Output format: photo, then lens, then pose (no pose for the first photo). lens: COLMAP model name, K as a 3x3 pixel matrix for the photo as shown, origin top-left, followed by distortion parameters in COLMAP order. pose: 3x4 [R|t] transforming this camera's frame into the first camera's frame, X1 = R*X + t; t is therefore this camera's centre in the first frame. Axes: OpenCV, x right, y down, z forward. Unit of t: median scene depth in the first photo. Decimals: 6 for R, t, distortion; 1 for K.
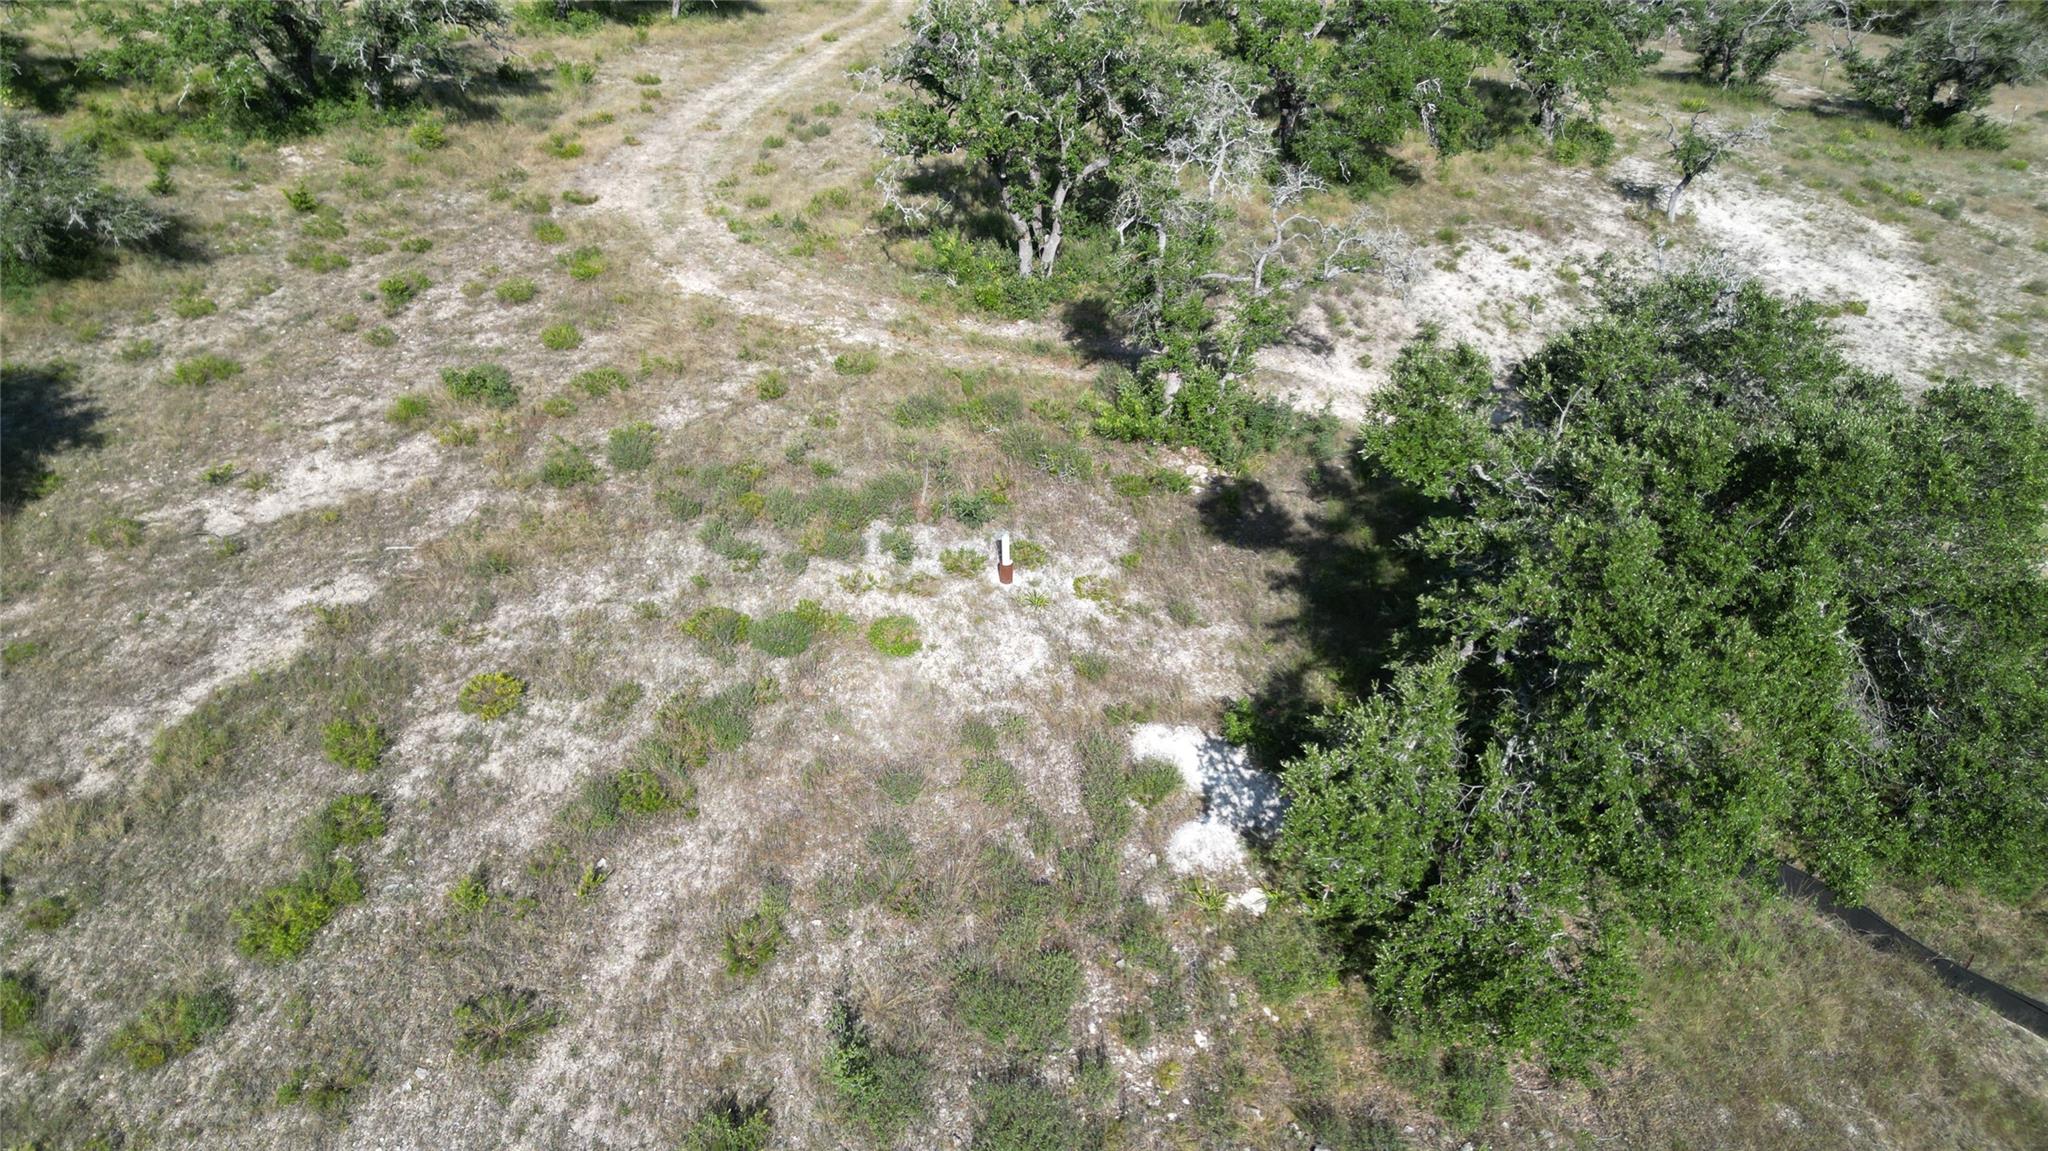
lens RADIAL K [[1485.2, 0, 1026.5], [0, 1485.2, 578.0], [0, 0, 1]] dist [0.082625, -0.071377]
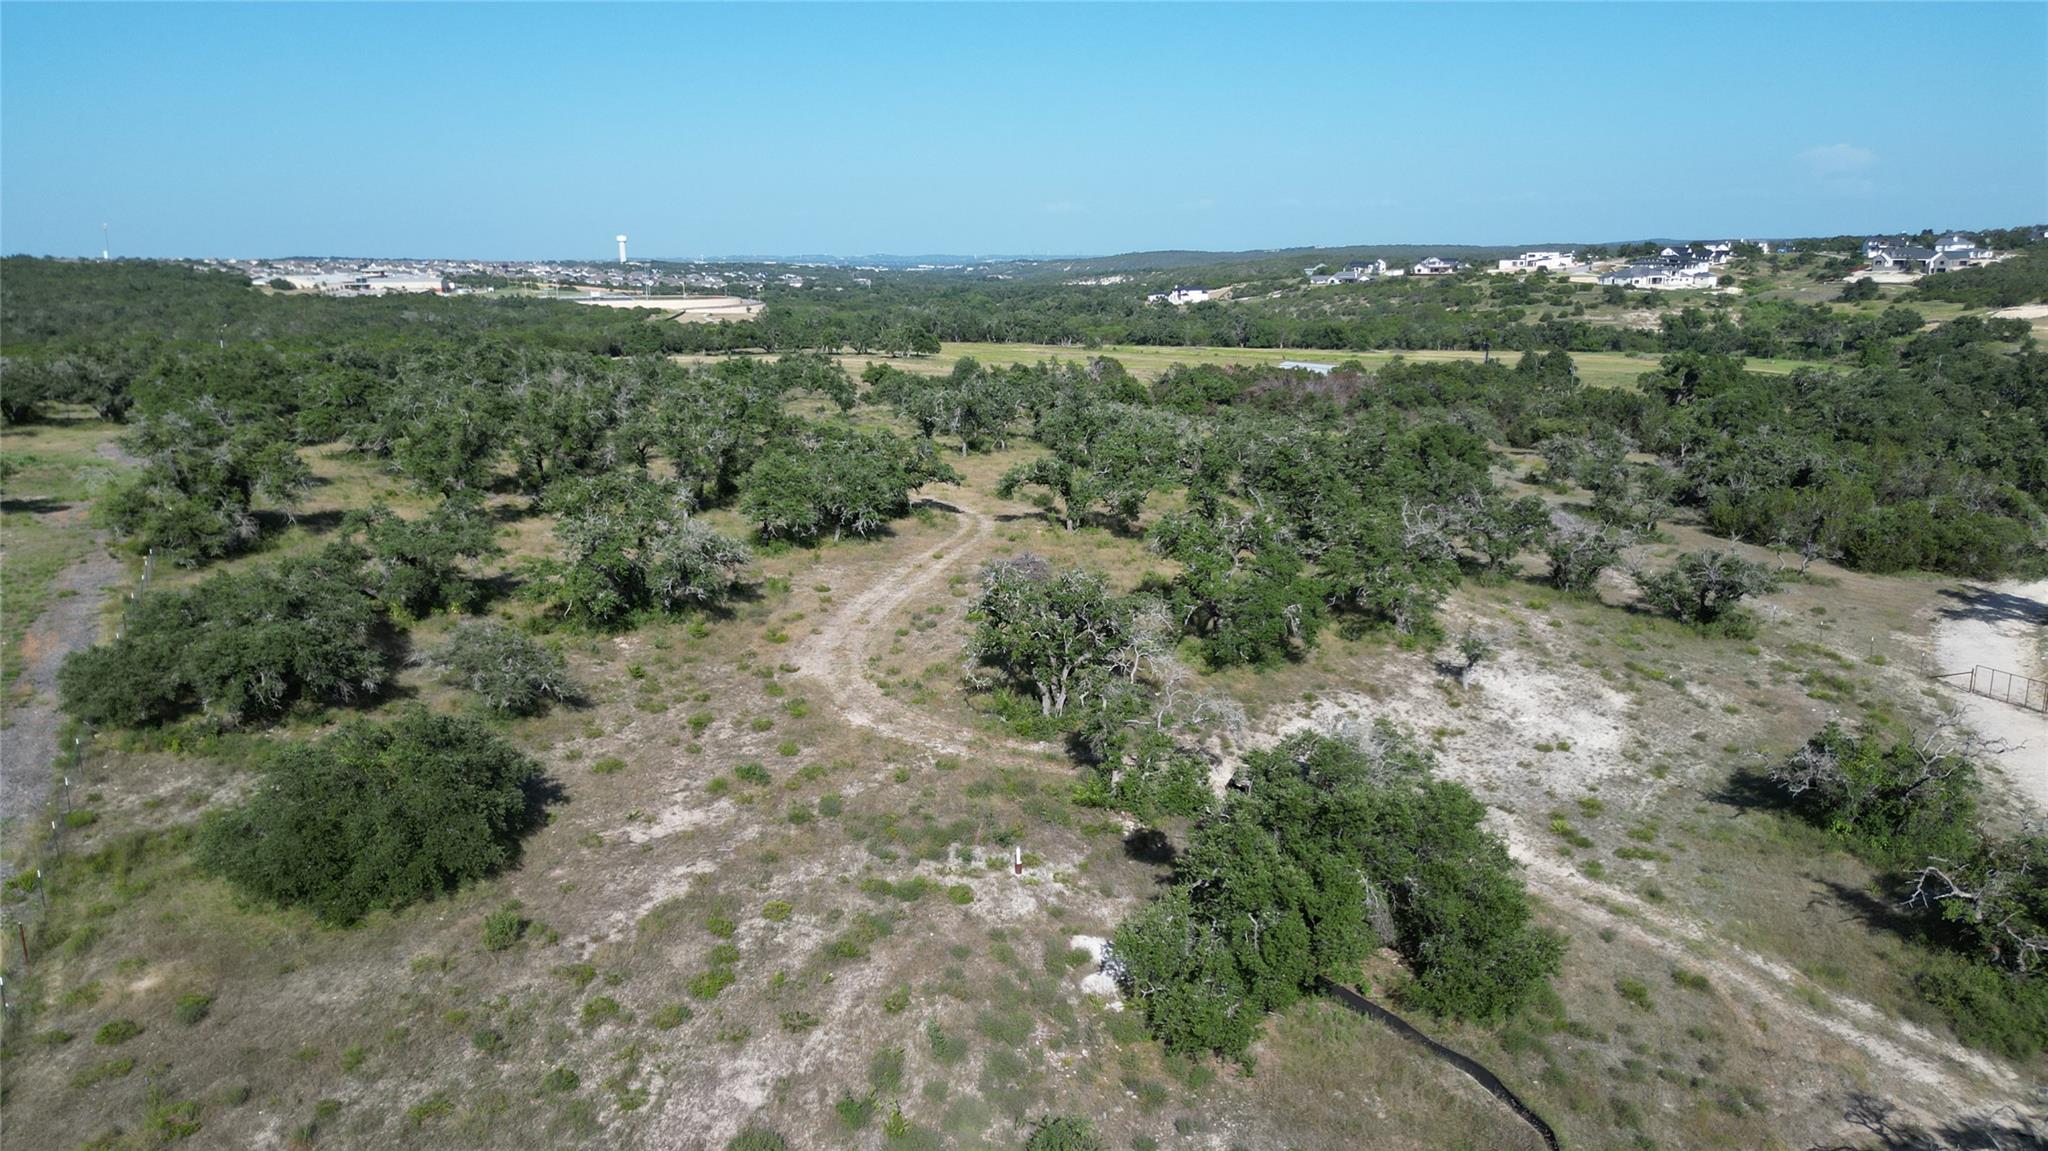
lens RADIAL K [[1485.2, 0, 1028.5], [0, 1485.2, 557.2], [0, 0, 1]] dist [0.082625, -0.071377]
pose [[0.998325, 0.007402, -0.057388, 0.099951], [-0.023766, 0.956724, -0.290025, 0.158638], [0.052758, 0.290903, 0.955297, -0.922119]]
